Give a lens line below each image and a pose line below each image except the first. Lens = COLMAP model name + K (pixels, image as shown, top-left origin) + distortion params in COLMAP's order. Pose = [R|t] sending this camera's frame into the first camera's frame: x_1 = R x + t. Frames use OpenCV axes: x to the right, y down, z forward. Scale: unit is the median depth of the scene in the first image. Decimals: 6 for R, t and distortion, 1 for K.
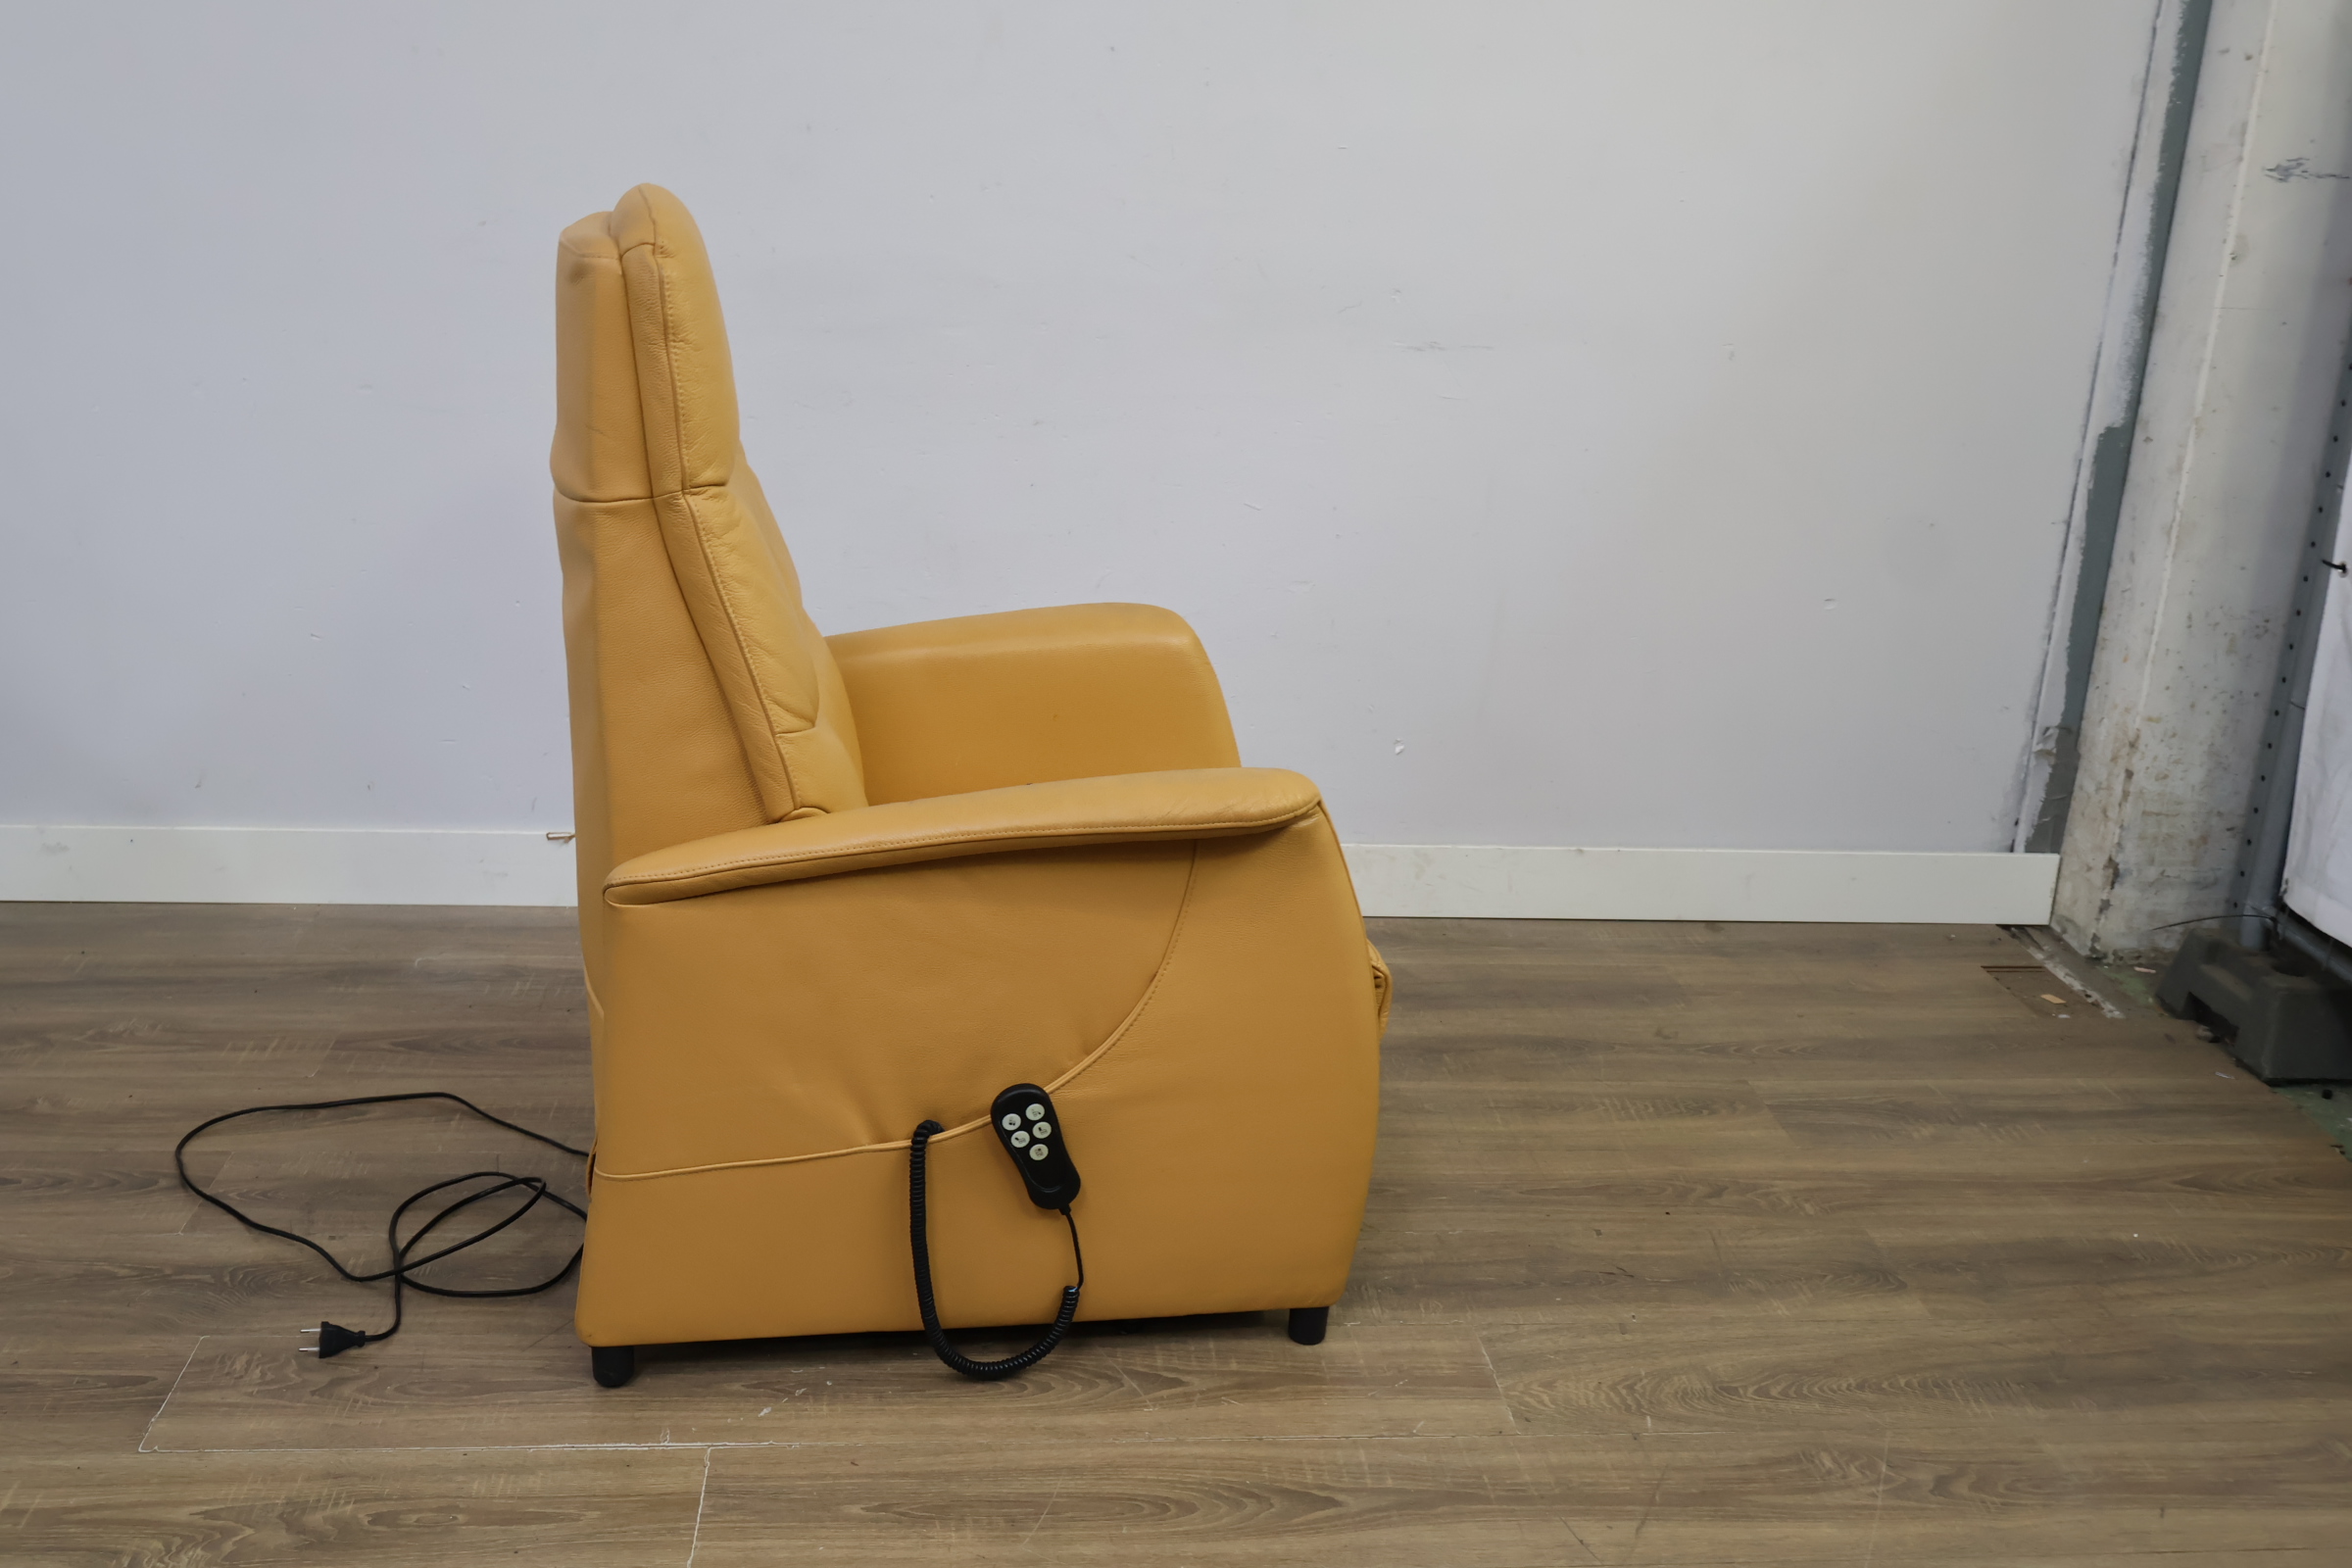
lens RADIAL K [[2248.4, 0, 1174.8], [0, 2248.4, 775.1], [0, 0, 1]] dist [-0.010339, 0.019740]
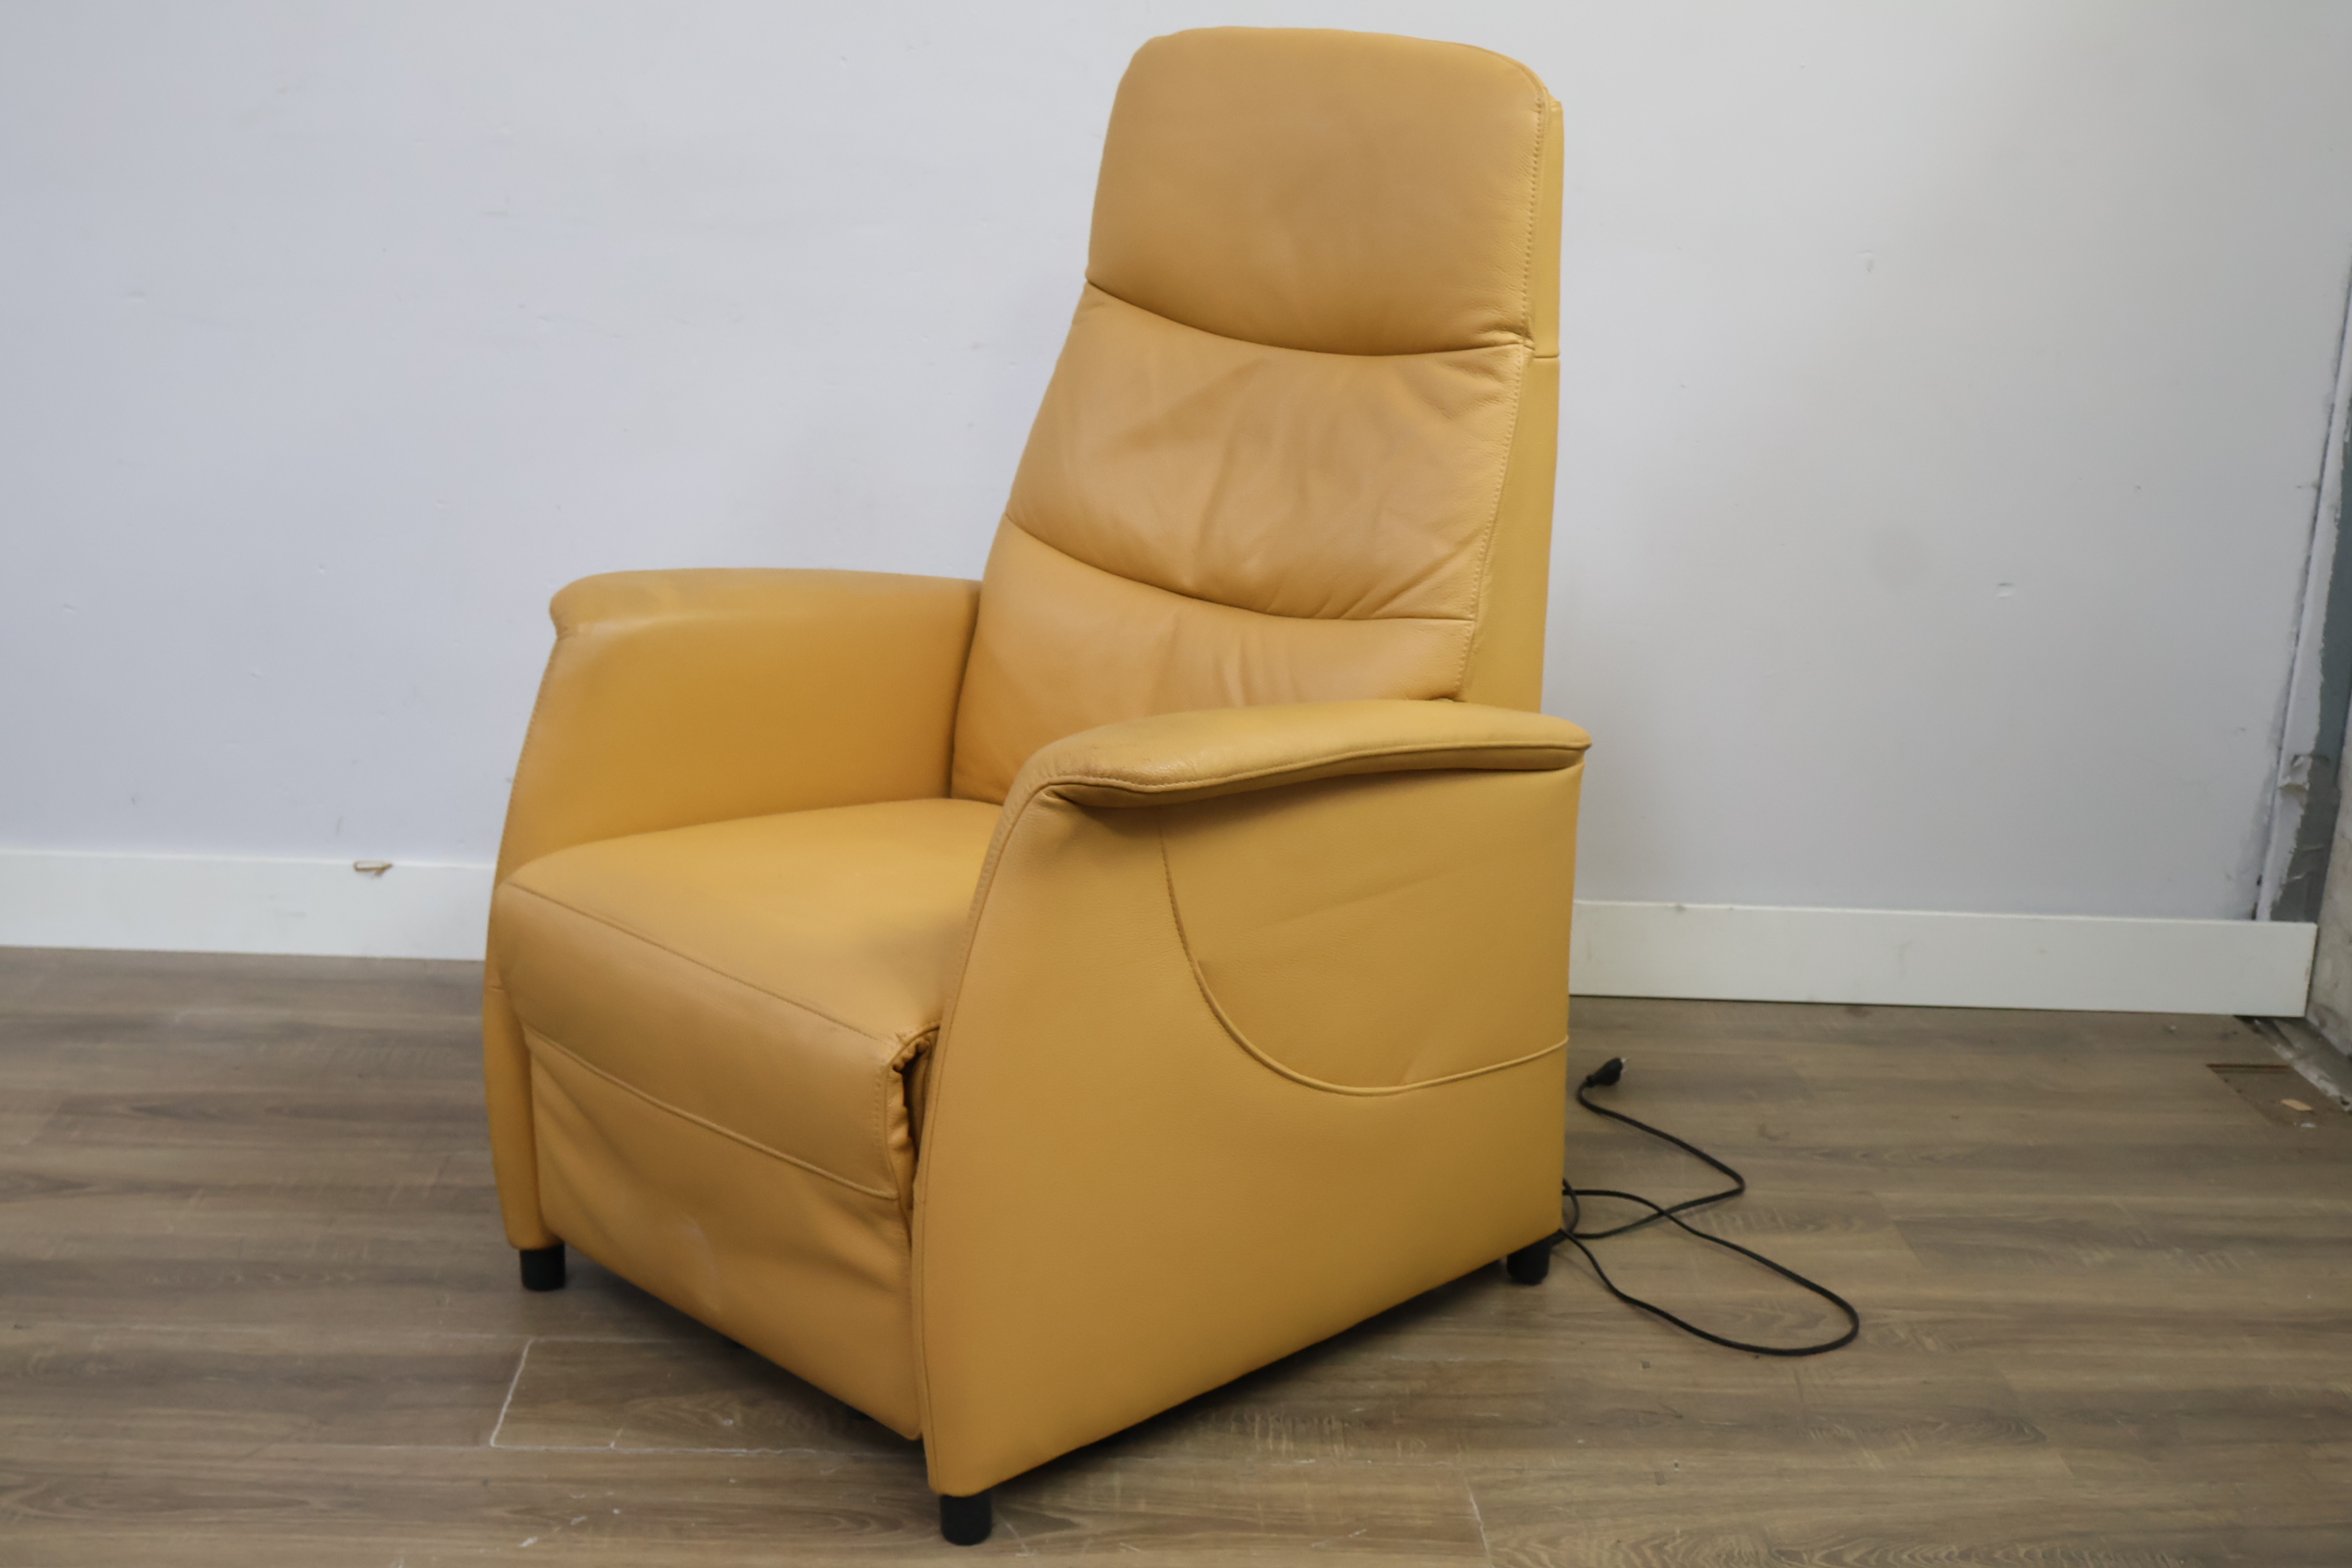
lens RADIAL K [[2910.6, 0, 1167.1], [0, 2910.6, 770.2], [0, 0, 1]] dist [-0.008353, 0.007502]
pose [[0.998714, 0.011328, -0.049417, 0.066043], [-0.013842, 0.998612, -0.050820, 0.049148], [0.048773, 0.051439, 0.997484, -0.008611]]
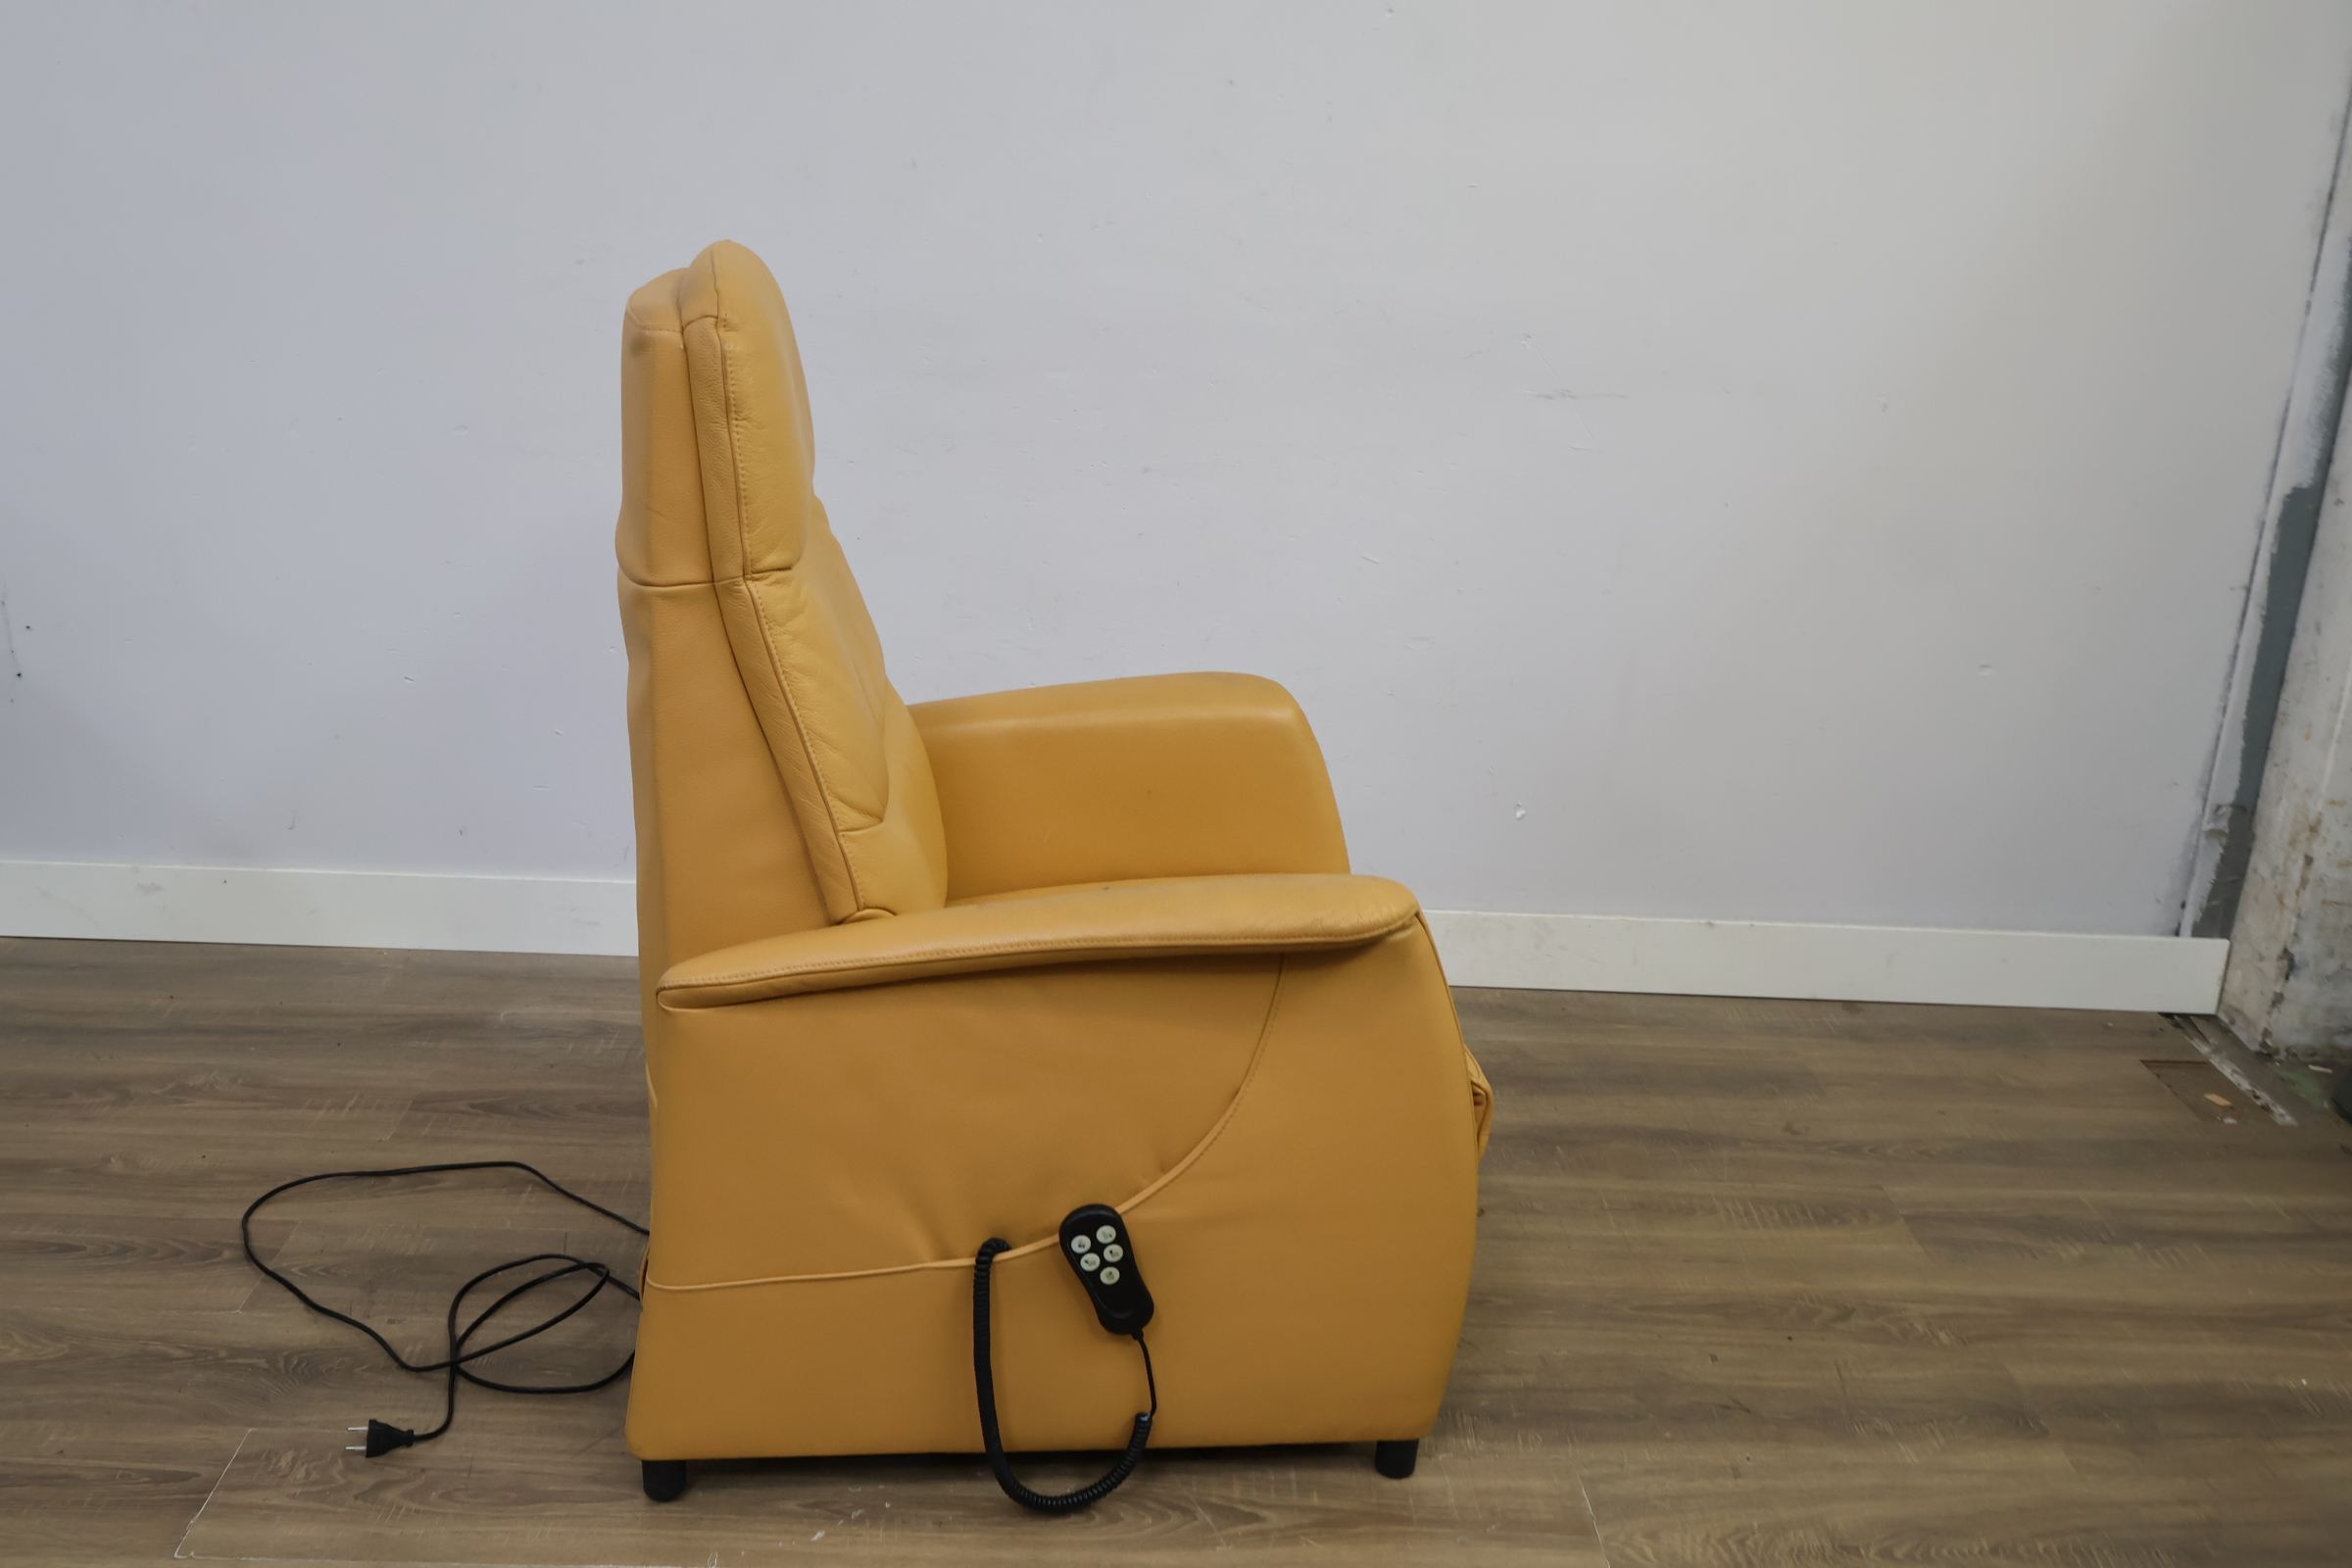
lens RADIAL K [[2245.8, 0, 1174.7], [0, 2245.8, 787.2], [0, 0, 1]] dist [0.001035, -0.001176]
pose [[0.997718, 0.021734, -0.063921, 0.017149], [-0.021143, 0.999727, 0.009905, -0.036061], [0.064119, -0.008531, 0.997906, 0.047401]]
